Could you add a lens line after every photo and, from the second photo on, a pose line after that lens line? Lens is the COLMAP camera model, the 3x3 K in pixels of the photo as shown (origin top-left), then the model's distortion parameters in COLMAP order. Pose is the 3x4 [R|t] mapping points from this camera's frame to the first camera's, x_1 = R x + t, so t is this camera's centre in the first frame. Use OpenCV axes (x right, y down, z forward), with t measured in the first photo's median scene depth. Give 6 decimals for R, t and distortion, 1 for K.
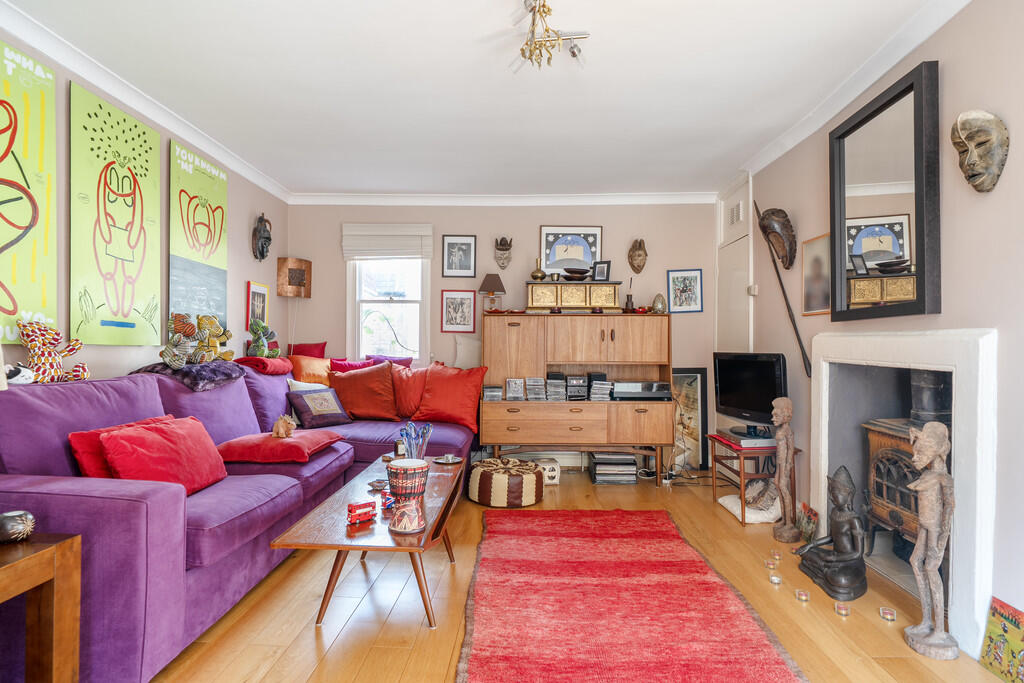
lens RADIAL K [[522.6, 0, 513.6], [0, 522.6, 350.4], [0, 0, 1]] dist [-0.001321, 0.000384]
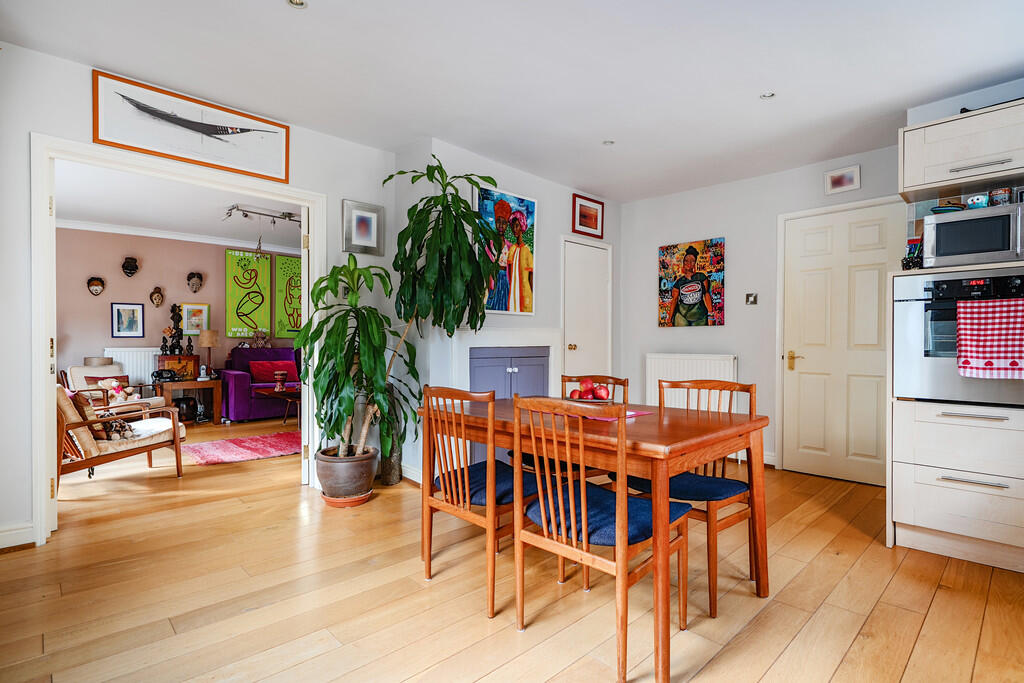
lens RADIAL K [[500.6, 0, 511.7], [0, 500.6, 345.3], [0, 0, 1]] dist [0.000101, -0.000156]
pose [[0.713853, 0.000513, -0.700295, 1.376809], [-0.003304, 0.999991, -0.002635, 0.023250], [0.700288, 0.004195, 0.713849, -0.105101]]
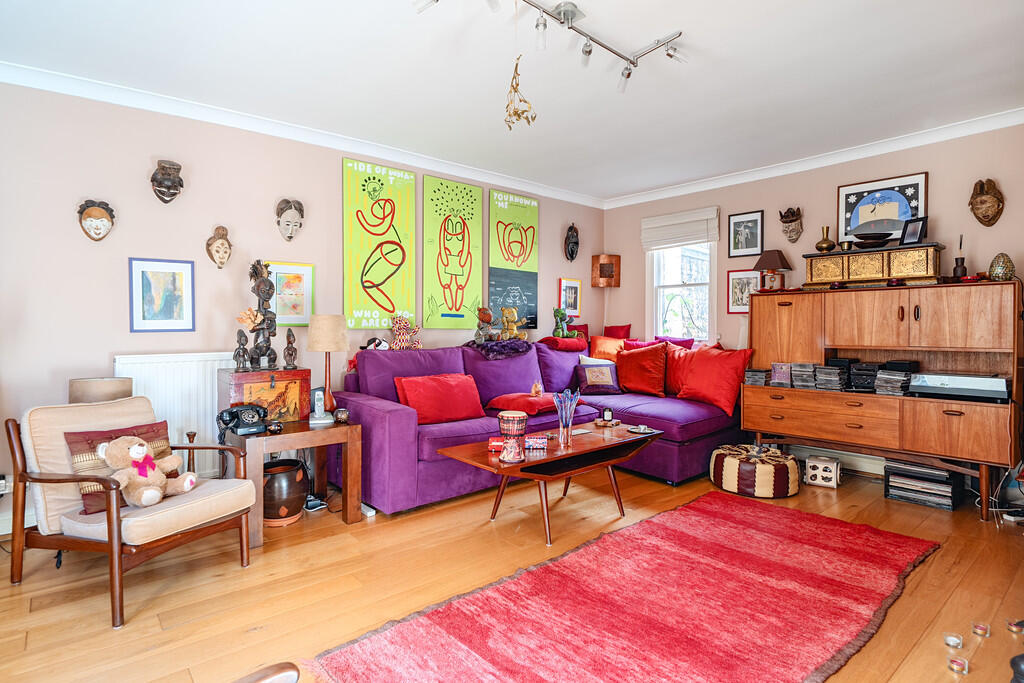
lens RADIAL K [[543.2, 0, 516.9], [0, 543.2, 328.8], [0, 0, 1]] dist [-0.002848, 0.000530]
pose [[0.677081, -0.003127, -0.735902, 0.394689], [-0.000254, 0.999990, -0.004484, -0.001538], [0.735909, 0.003223, 0.677073, 0.010836]]
